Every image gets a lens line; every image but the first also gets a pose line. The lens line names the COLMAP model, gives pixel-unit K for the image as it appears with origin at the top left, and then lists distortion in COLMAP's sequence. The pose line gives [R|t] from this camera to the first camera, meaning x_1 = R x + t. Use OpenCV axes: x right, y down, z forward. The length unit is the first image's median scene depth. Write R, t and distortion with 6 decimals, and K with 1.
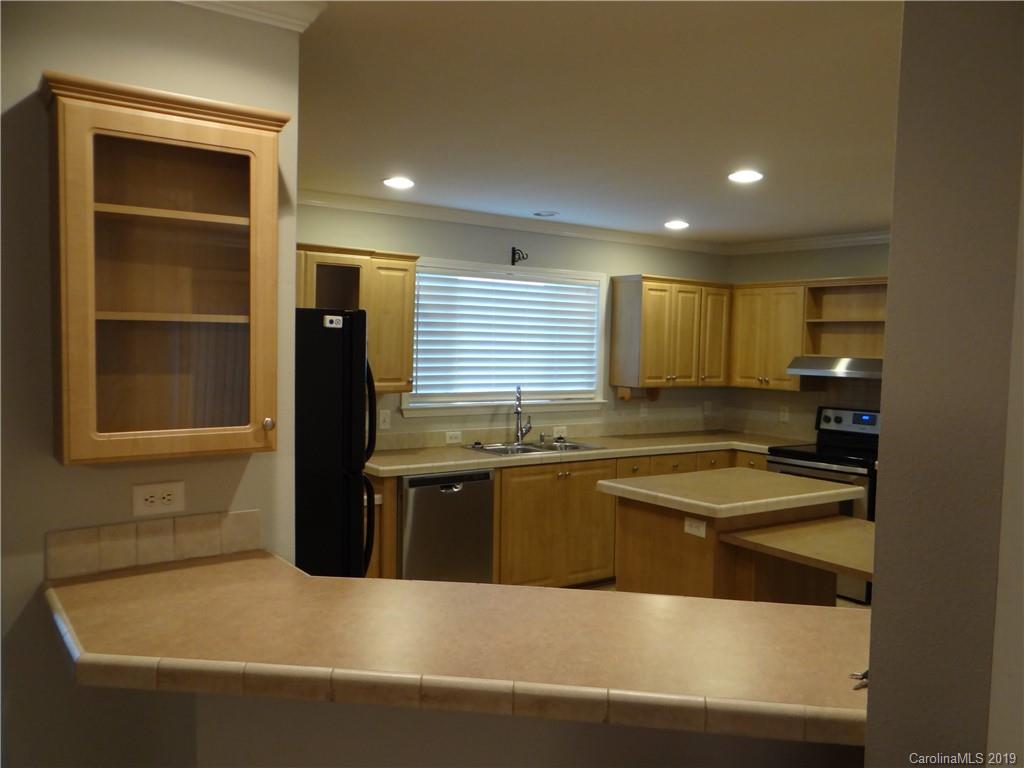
lens RADIAL K [[819.8, 0, 504.3], [0, 819.8, 374.1], [0, 0, 1]] dist [0.001842, 0.019002]
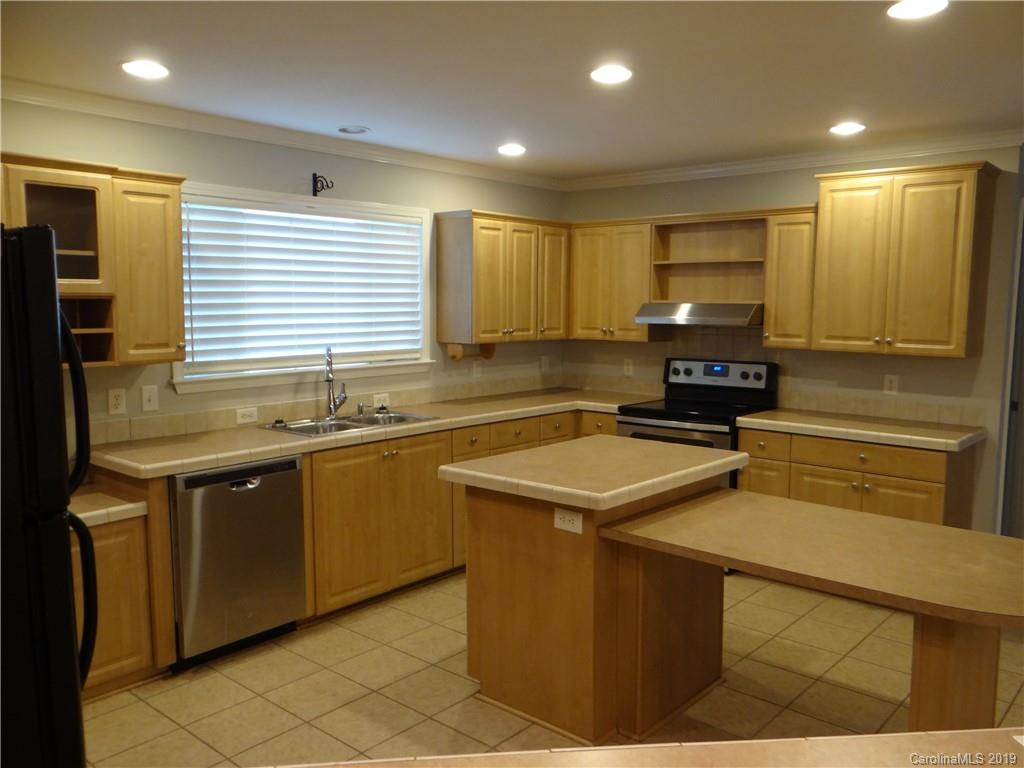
lens RADIAL K [[819.8, 0, 504.5], [0, 819.8, 377.5], [0, 0, 1]] dist [0.001842, 0.019002]
pose [[0.972440, -0.043356, 0.229088, -0.000219], [0.029903, 0.997636, 0.061876, -0.000503], [-0.231229, -0.053320, 0.971437, 0.168256]]
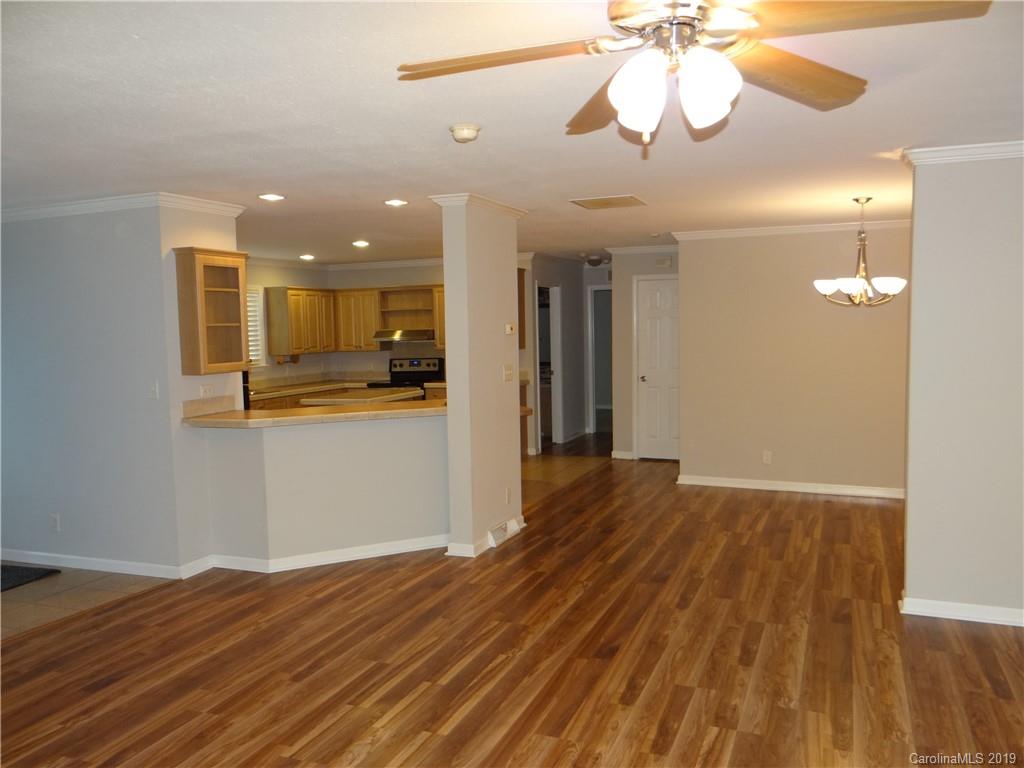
lens RADIAL K [[819.8, 0, 513.4], [0, 819.8, 374.9], [0, 0, 1]] dist [0.001842, 0.019002]
pose [[0.838173, -0.081419, 0.539293, -0.363175], [0.069501, 0.996678, 0.042454, 0.018559], [-0.540958, 0.001898, 0.841047, -0.650895]]
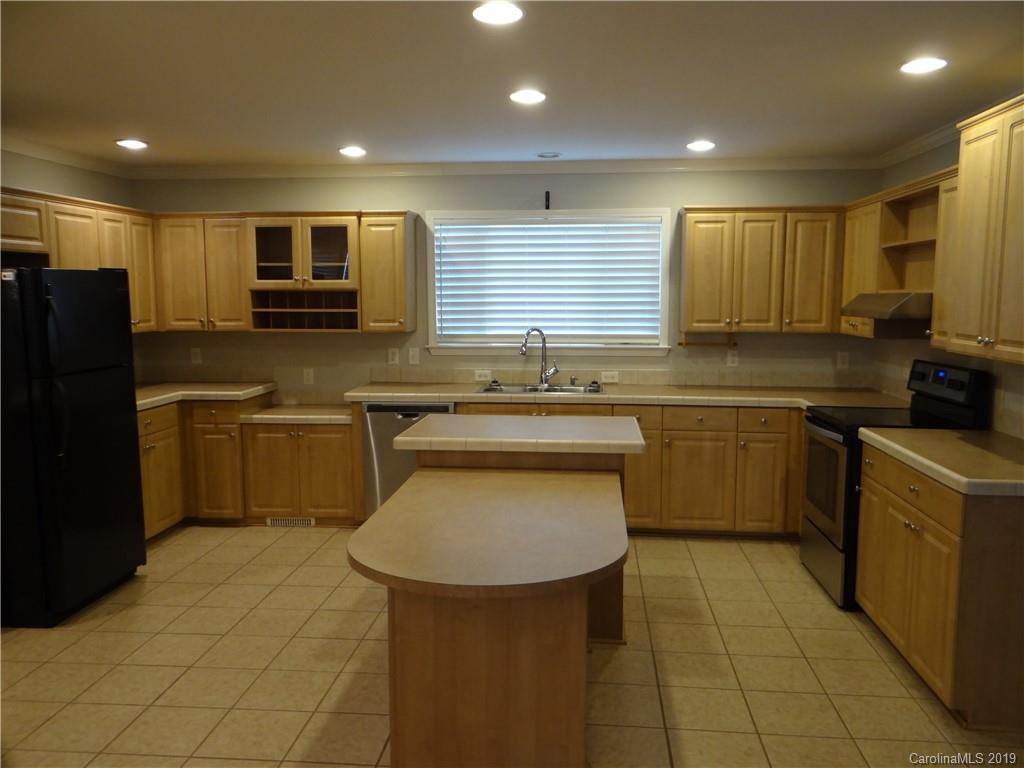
lens RADIAL K [[819.8, 0, 519.9], [0, 819.8, 374.1], [0, 0, 1]] dist [0.001842, 0.019002]
pose [[0.758005, 0.039087, -0.651076, 0.639981], [-0.005943, 0.998575, 0.053030, 0.016379], [0.652222, -0.036328, 0.757157, 0.199497]]
